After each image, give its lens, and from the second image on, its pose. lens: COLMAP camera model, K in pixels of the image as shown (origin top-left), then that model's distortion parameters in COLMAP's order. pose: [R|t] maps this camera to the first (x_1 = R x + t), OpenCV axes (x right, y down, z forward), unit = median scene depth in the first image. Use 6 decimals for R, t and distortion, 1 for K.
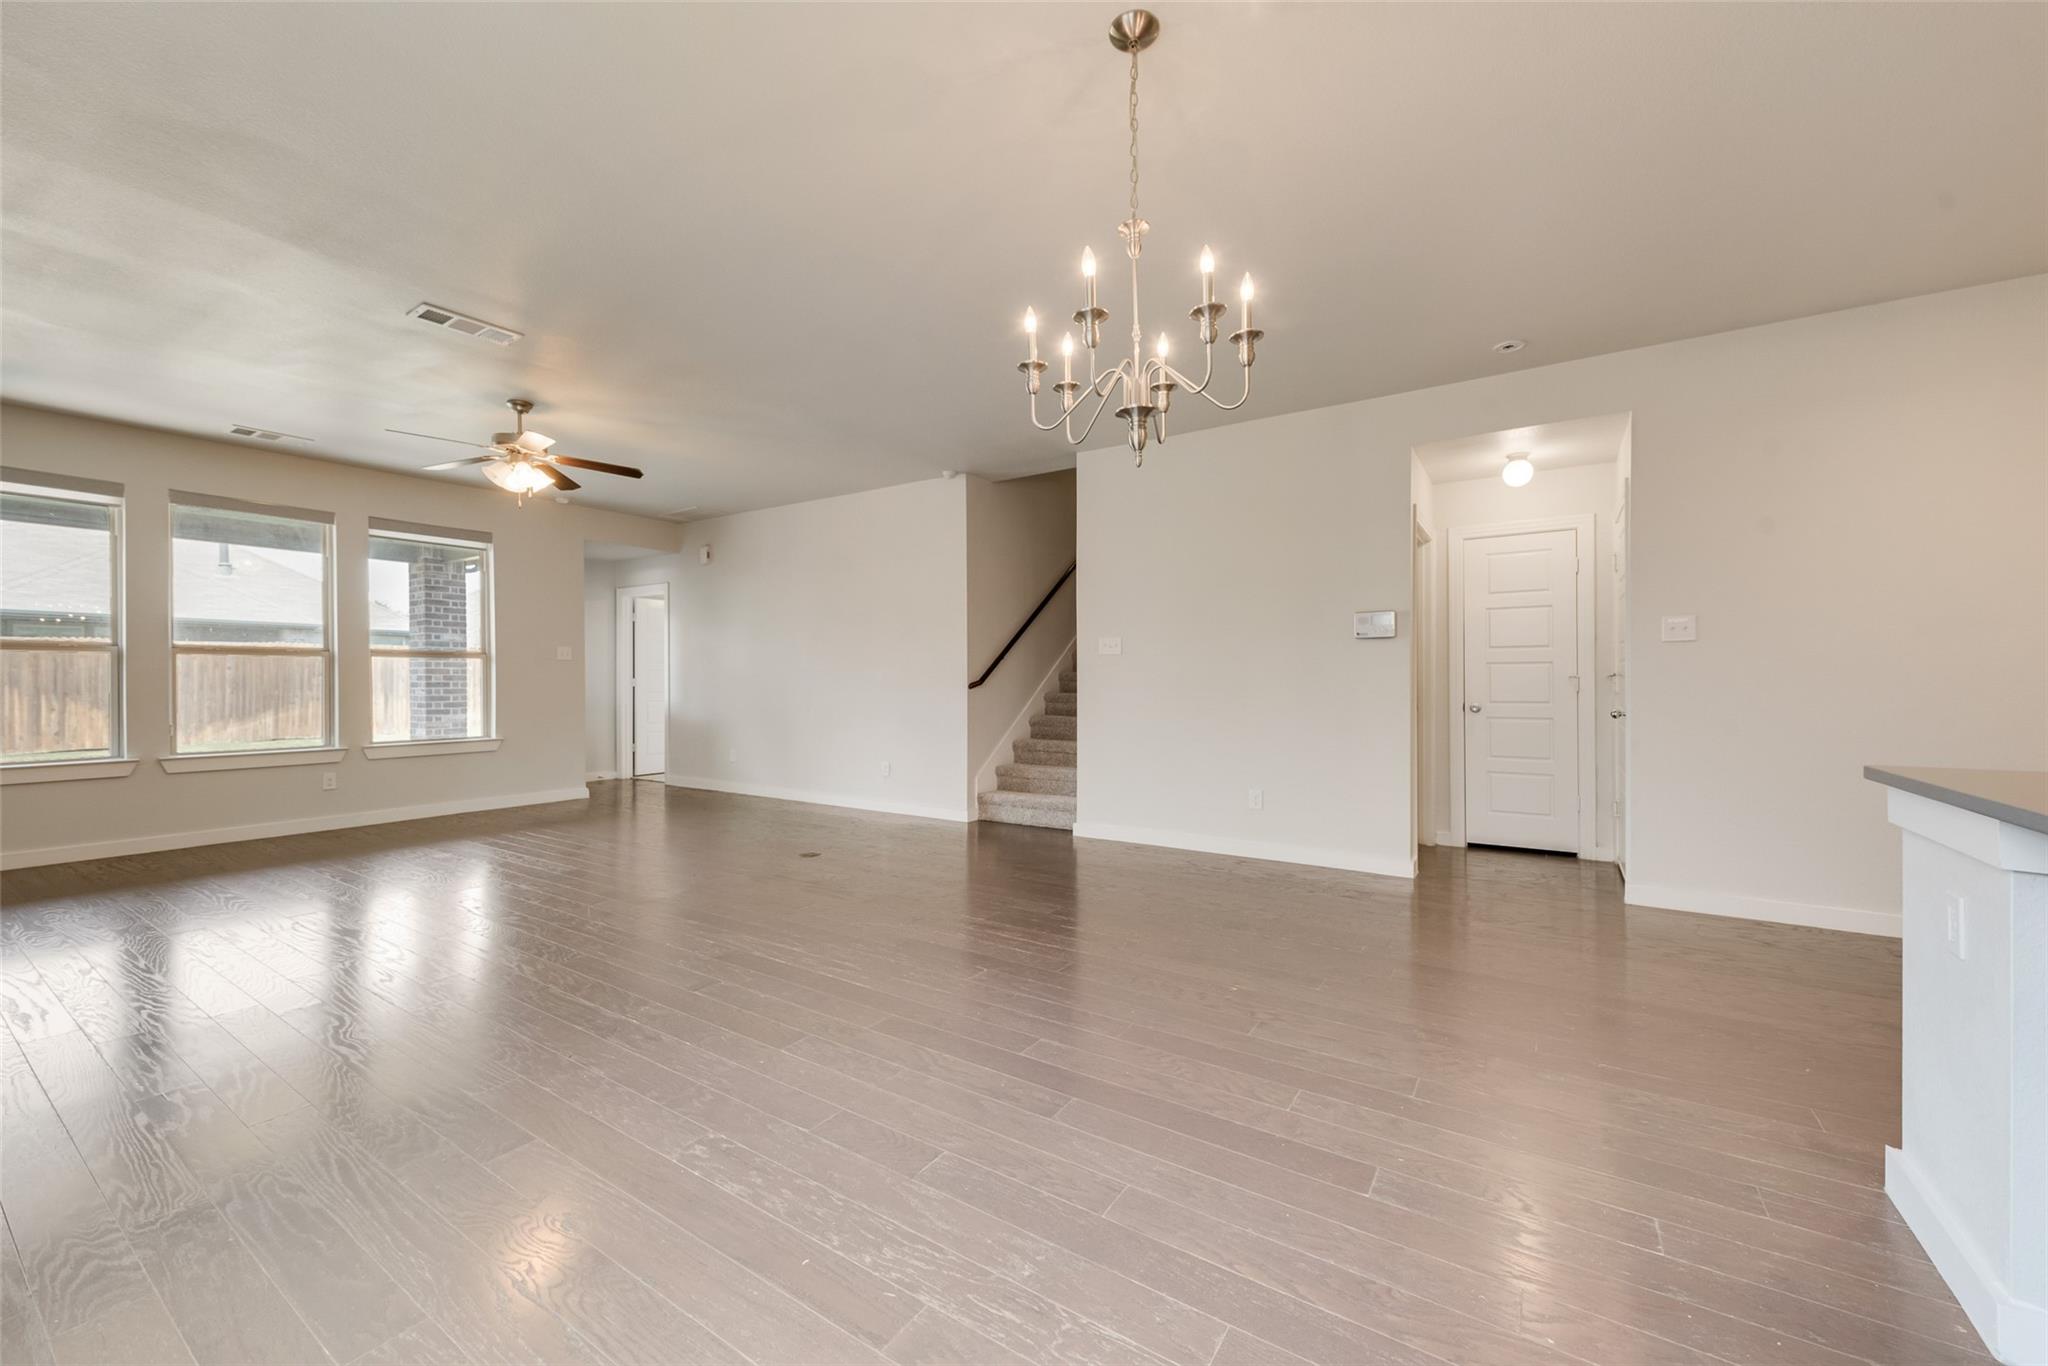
lens RADIAL K [[796.2, 0, 1035.3], [0, 796.2, 678.1], [0, 0, 1]] dist [0.008119, -0.000490]
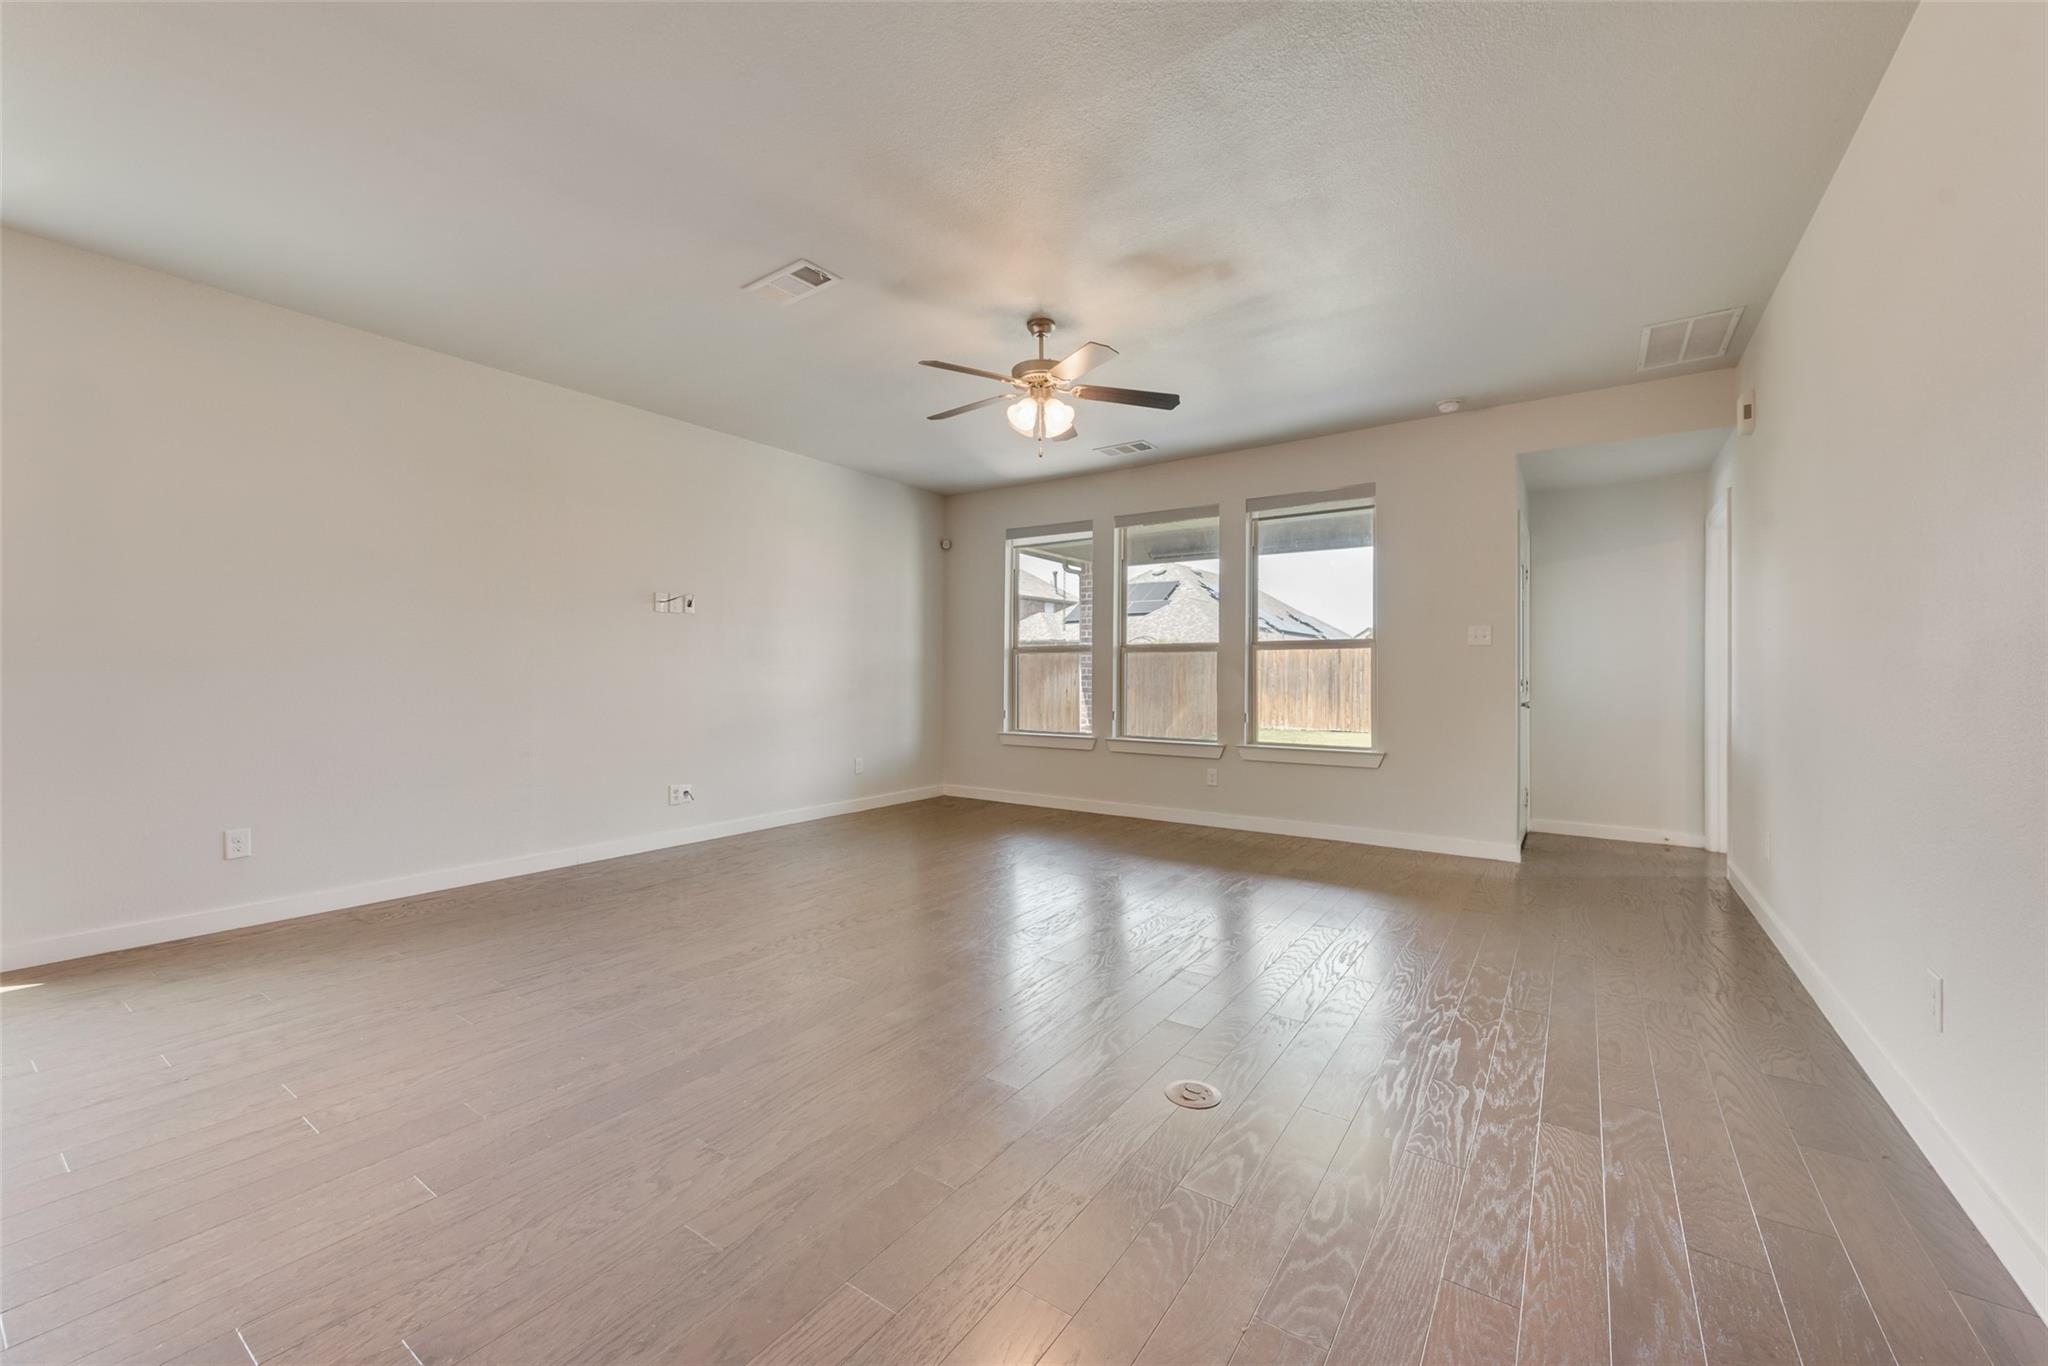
lens RADIAL K [[796.2, 0, 1017.9], [0, 796.2, 671.7], [0, 0, 1]] dist [0.008119, -0.000490]
pose [[-0.046080, -0.004263, -0.998929, 0.113013], [-0.002485, 0.999988, -0.004153, 0.003805], [0.998935, 0.002291, -0.046090, 0.786758]]
